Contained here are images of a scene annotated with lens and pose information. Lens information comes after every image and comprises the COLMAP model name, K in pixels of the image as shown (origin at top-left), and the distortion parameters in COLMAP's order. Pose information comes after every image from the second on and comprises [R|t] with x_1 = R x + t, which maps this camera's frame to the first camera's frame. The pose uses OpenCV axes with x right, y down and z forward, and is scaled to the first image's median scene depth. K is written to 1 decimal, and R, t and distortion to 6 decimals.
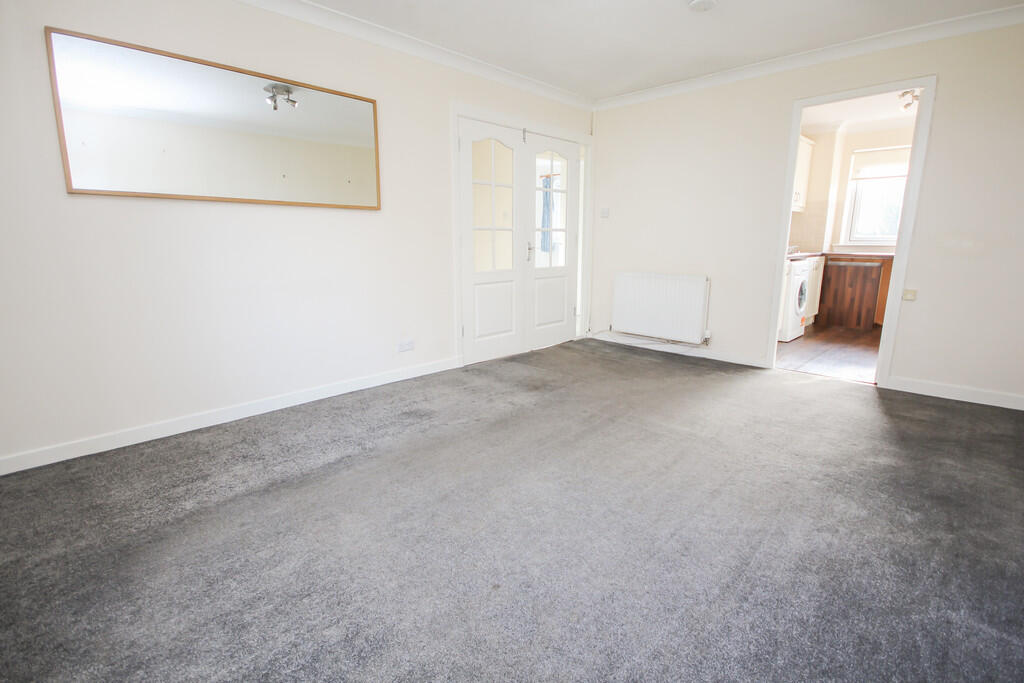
lens RADIAL K [[479.8, 0, 512.0], [0, 479.8, 341.5], [0, 0, 1]] dist [-0.001215, -0.000225]
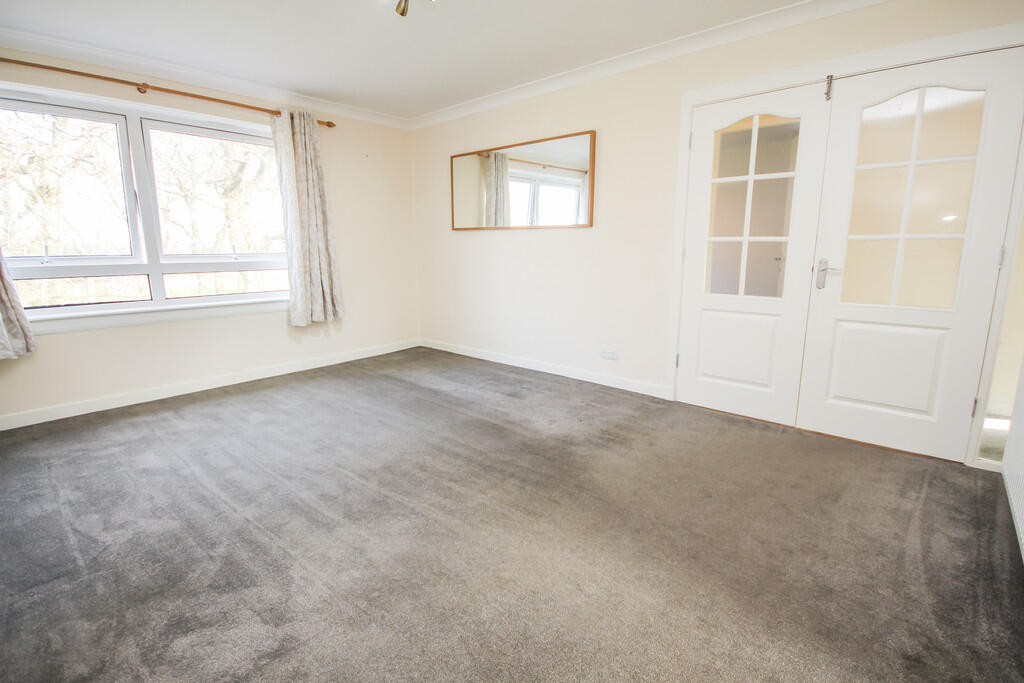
lens RADIAL K [[479.8, 0, 512.0], [0, 479.8, 341.5], [0, 0, 1]] dist [-0.001215, -0.000225]
pose [[0.038369, 0.194029, -0.980245, 0.779441], [-0.206574, 0.961318, 0.182197, -0.162162], [0.977678, 0.195503, 0.076966, 0.704789]]
